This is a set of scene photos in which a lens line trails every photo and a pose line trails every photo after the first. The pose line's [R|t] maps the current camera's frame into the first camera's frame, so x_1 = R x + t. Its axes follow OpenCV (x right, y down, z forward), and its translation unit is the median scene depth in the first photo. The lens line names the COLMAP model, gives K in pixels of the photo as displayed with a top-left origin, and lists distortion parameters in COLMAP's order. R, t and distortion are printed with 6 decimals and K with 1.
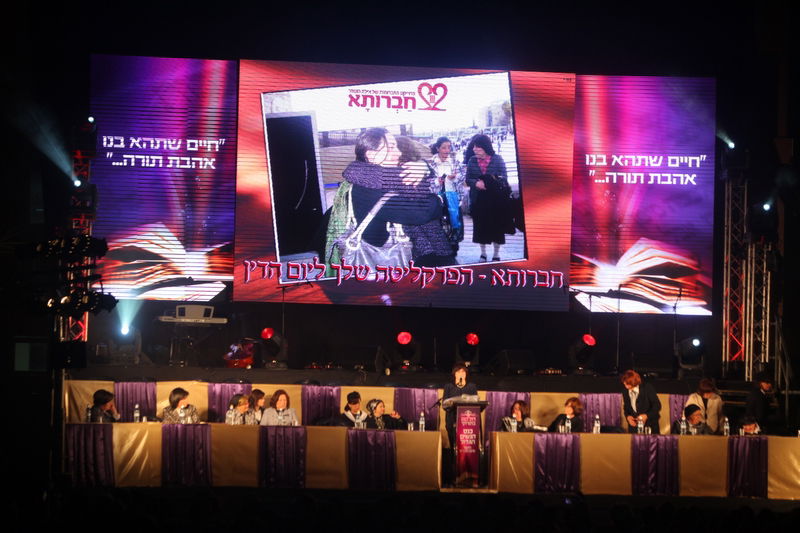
lens RADIAL K [[2893.6, 0, 409.0], [0, 2893.6, 301.4], [0, 0, 1]] dist [0.228242, 0.000000]
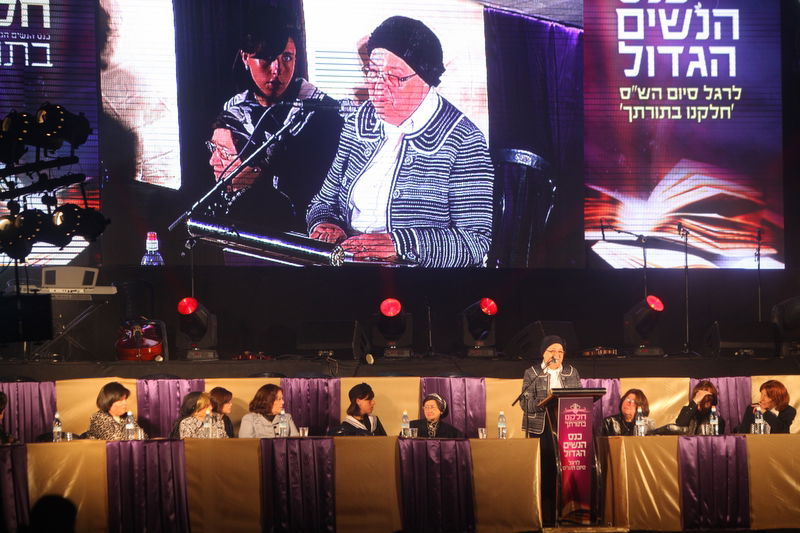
lens RADIAL K [[3120.8, 0, 398.3], [0, 3120.8, 266.2], [0, 0, 1]] dist [0.569562, 0.000000]
pose [[0.984108, -0.028638, 0.175244, -0.131175], [0.033849, 0.999067, -0.026814, 0.023610], [-0.174313, 0.032319, 0.984160, 0.315882]]
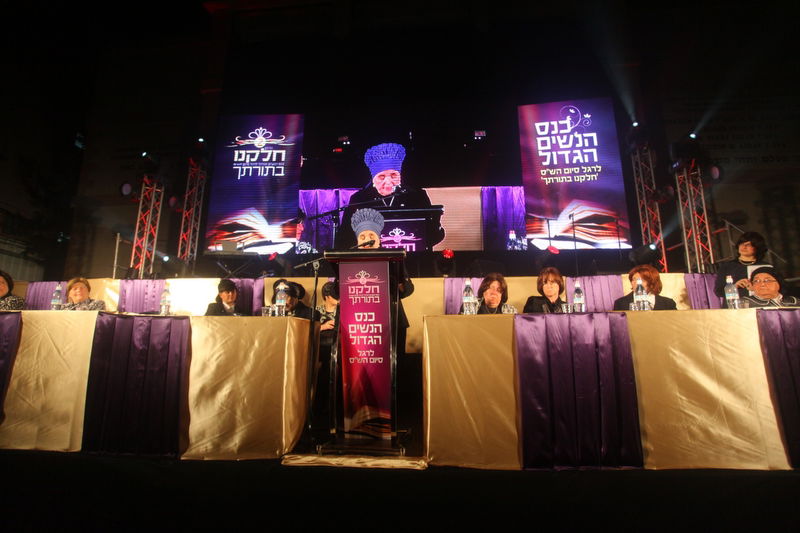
lens RADIAL K [[387.6, 0, 404.2], [0, 387.6, 259.8], [0, 0, 1]] dist [-0.048021, 0.000800]
pose [[0.977153, -0.067918, -0.201392, 0.037902], [0.030533, 0.982596, -0.183230, 0.045469], [0.210331, 0.172895, 0.962220, 0.900753]]
